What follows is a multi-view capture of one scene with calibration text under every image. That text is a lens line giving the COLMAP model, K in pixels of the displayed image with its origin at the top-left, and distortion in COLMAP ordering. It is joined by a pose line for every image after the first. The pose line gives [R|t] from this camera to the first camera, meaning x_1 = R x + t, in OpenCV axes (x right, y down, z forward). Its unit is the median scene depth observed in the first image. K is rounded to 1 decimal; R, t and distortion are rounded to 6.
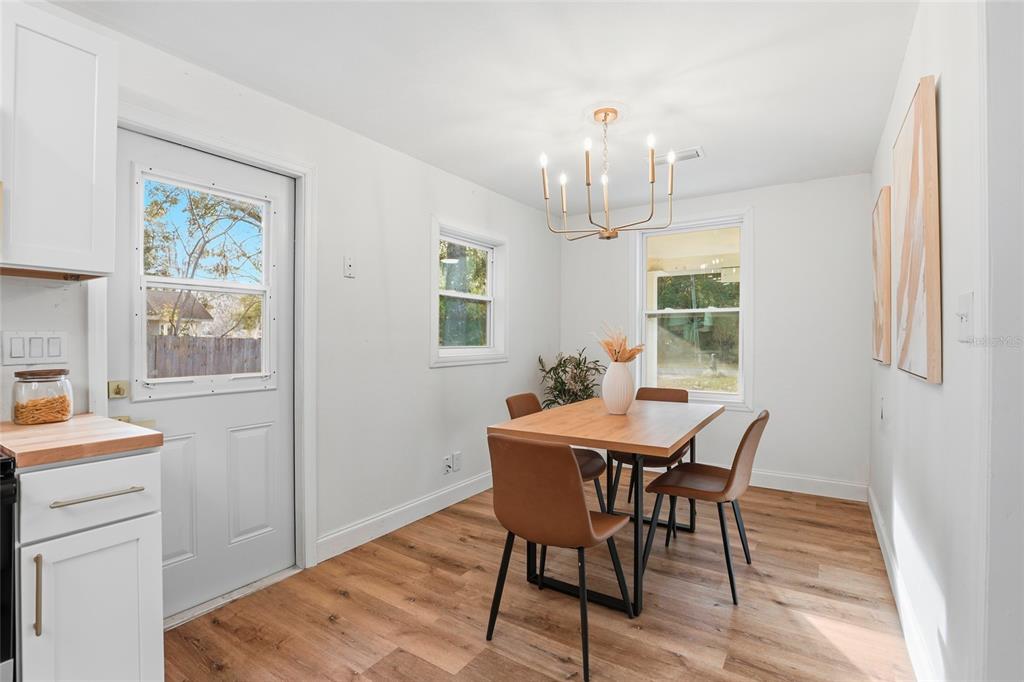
lens RADIAL K [[481.2, 0, 511.0], [0, 481.2, 337.1], [0, 0, 1]] dist [-0.026259, 0.000577]
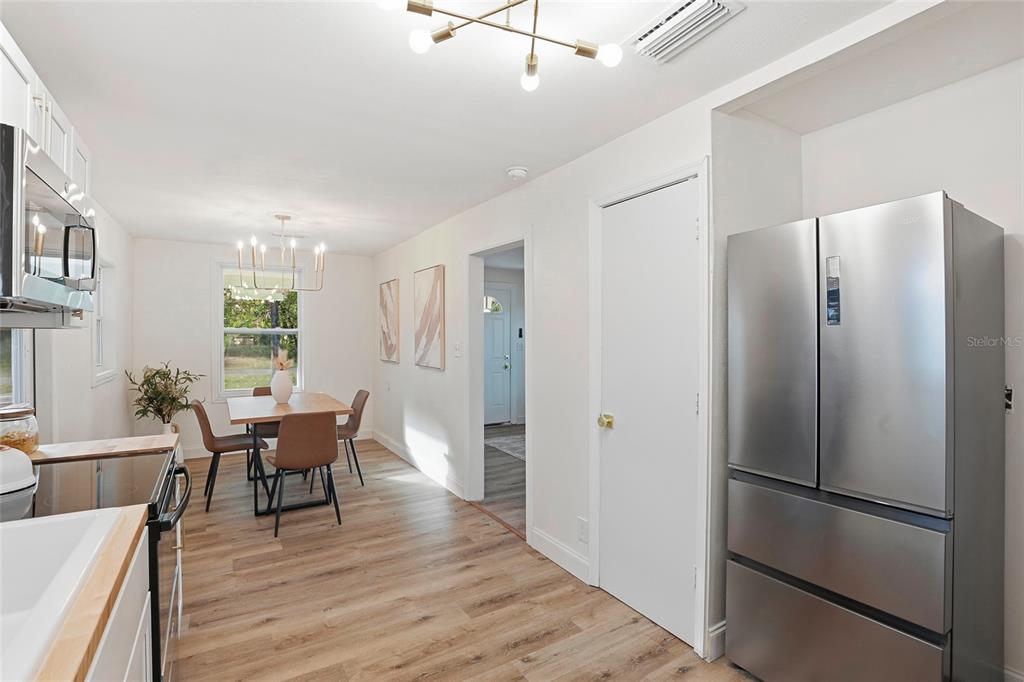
lens RADIAL K [[471.2, 0, 514.1], [0, 471.2, 336.6], [0, 0, 1]] dist [-0.032008, 0.001594]
pose [[0.421016, -0.005679, 0.907036, -0.816548], [0.003328, 0.999983, 0.004716, -0.060646], [-0.907047, 0.001033, 0.421028, -0.327705]]
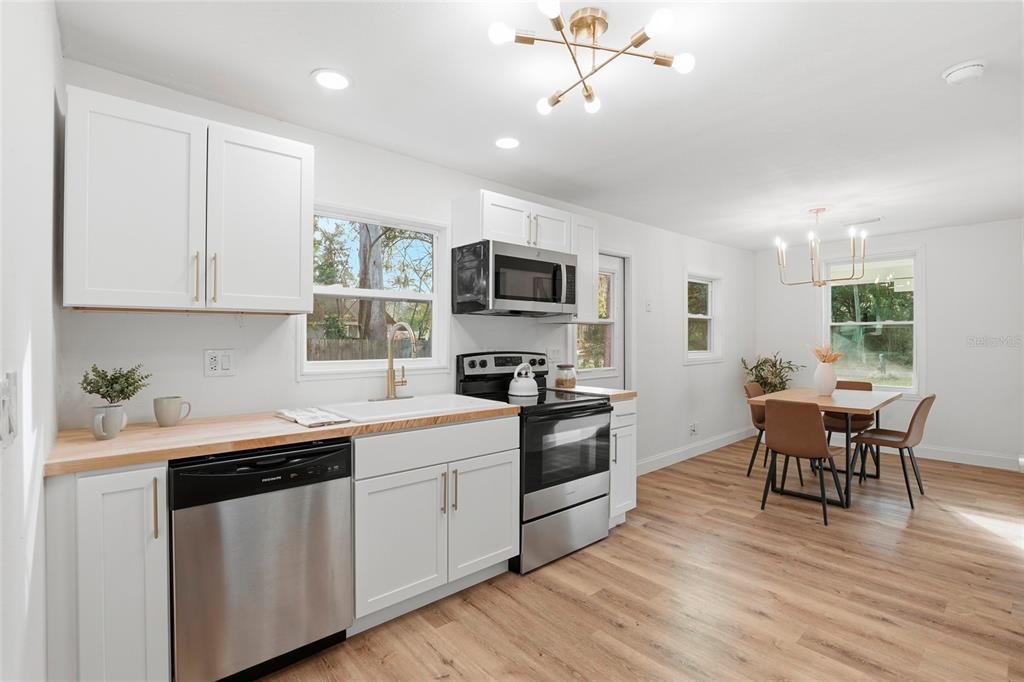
lens RADIAL K [[474.0, 0, 519.9], [0, 474.0, 334.0], [0, 0, 1]] dist [-0.025395, 0.000583]
pose [[0.967293, -0.007584, -0.253549, -0.341232], [0.006199, 0.999961, -0.006260, -0.037272], [0.253587, 0.004484, 0.967302, -0.714443]]
